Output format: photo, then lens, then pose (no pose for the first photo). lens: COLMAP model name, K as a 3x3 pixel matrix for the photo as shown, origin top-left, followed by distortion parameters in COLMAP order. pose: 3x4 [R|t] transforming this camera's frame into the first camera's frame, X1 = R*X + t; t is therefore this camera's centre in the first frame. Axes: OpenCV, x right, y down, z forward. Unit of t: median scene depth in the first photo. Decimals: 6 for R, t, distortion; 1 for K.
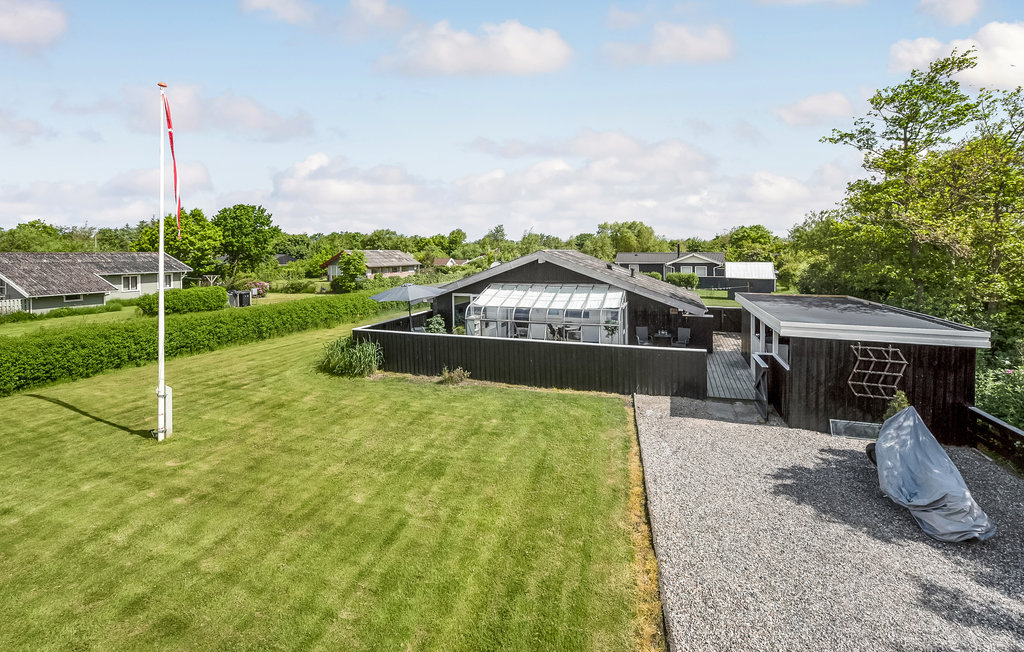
lens RADIAL K [[455.7, 0, 525.0], [0, 455.7, 323.9], [0, 0, 1]] dist [0.000620, 0.000091]
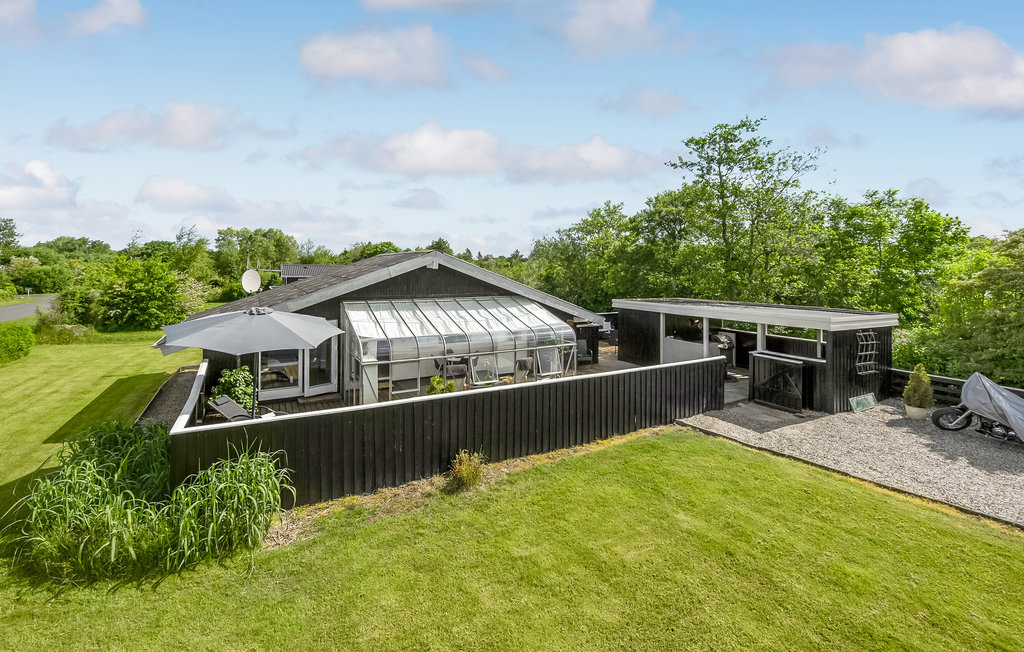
lens RADIAL K [[455.7, 0, 525.0], [0, 455.7, 323.9], [0, 0, 1]] dist [0.000620, 0.000091]
pose [[0.662820, -0.079714, 0.744523, -0.513311], [0.106611, 0.994234, 0.011538, -0.057874], [-0.741150, 0.071726, 0.667497, 0.588606]]
